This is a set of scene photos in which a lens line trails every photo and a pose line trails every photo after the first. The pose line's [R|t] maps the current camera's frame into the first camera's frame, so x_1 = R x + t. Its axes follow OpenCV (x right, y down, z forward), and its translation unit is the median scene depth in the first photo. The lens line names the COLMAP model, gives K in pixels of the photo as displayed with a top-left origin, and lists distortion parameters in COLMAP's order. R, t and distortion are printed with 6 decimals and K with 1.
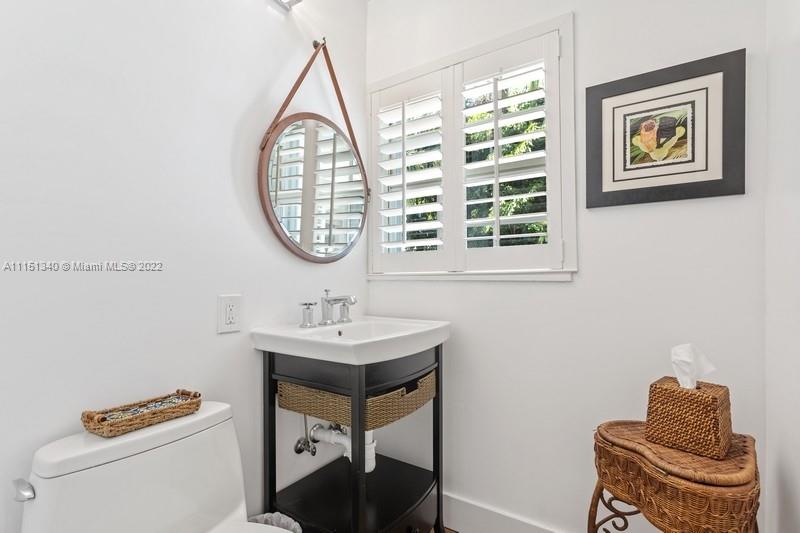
lens RADIAL K [[387.1, 0, 399.4], [0, 387.1, 270.9], [0, 0, 1]] dist [0.003478, -0.000637]
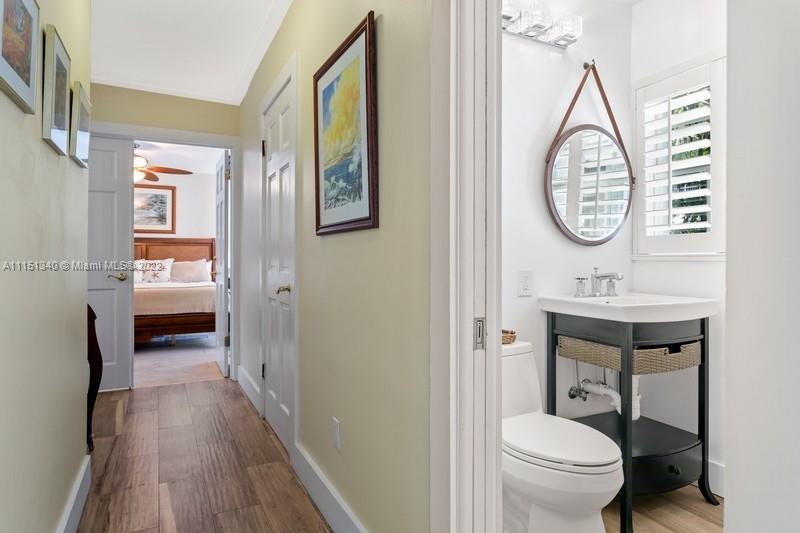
lens RADIAL K [[478.8, 0, 397.5], [0, 478.8, 256.2], [0, 0, 1]] dist [-0.007233, -0.003569]
pose [[0.864351, 0.002043, -0.502885, 0.028630], [0.003023, 0.999953, 0.009259, -0.002871], [0.502880, -0.009524, 0.864304, -0.610593]]
